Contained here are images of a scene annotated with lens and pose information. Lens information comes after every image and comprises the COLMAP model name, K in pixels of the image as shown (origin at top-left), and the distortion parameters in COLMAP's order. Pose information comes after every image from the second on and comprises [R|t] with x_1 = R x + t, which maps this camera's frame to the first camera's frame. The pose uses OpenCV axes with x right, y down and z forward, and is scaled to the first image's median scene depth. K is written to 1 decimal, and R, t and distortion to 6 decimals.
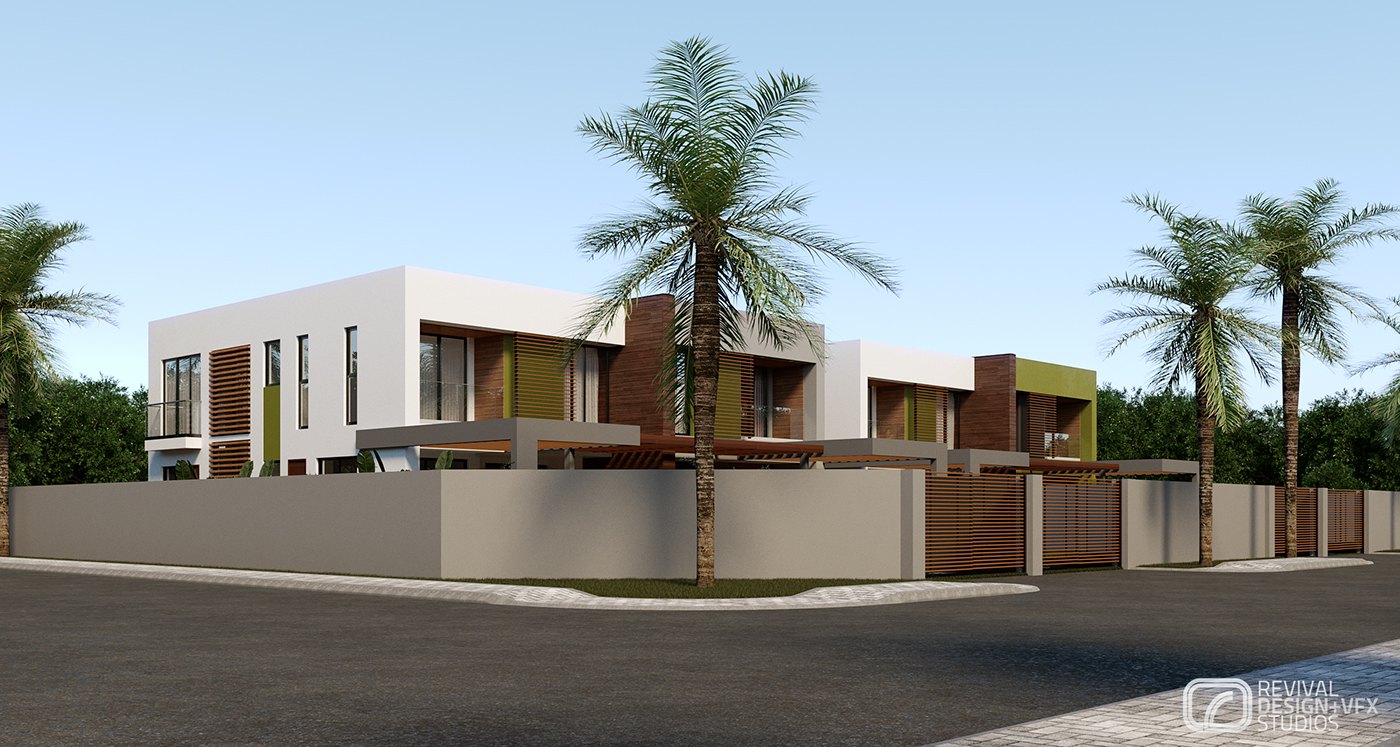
lens RADIAL K [[906.0, 0, 700.0], [0, 906.0, 373.5], [0, 0, 1]] dist [0.006740, 0.000256]
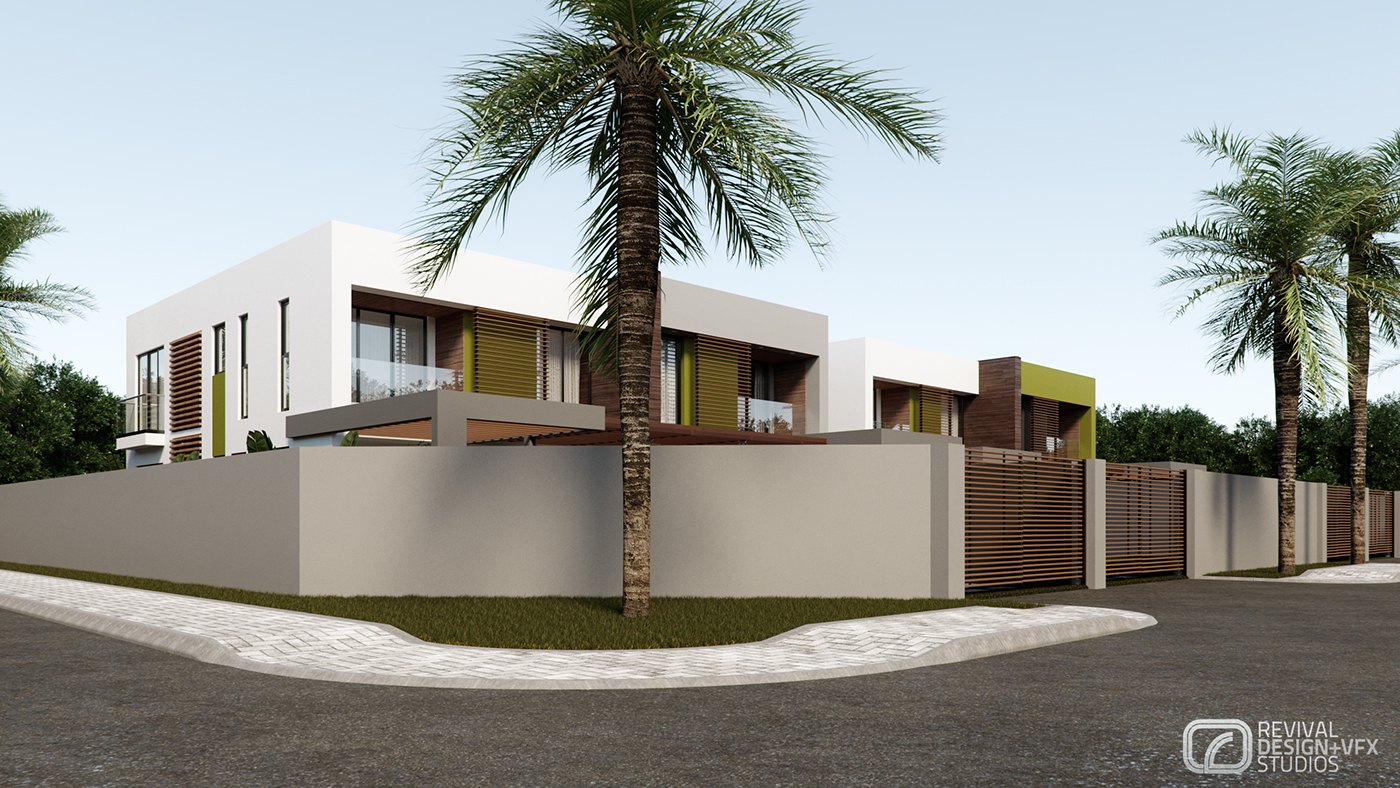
lens RADIAL K [[846.7, 0, 700.0], [0, 846.7, 394.0], [0, 0, 1]] dist [0.002076, 0.001031]
pose [[0.999878, -0.002037, -0.015517, 0.029423], [0.002151, 0.999971, 0.007338, 0.035646], [0.015502, -0.007371, 0.999853, 0.193784]]
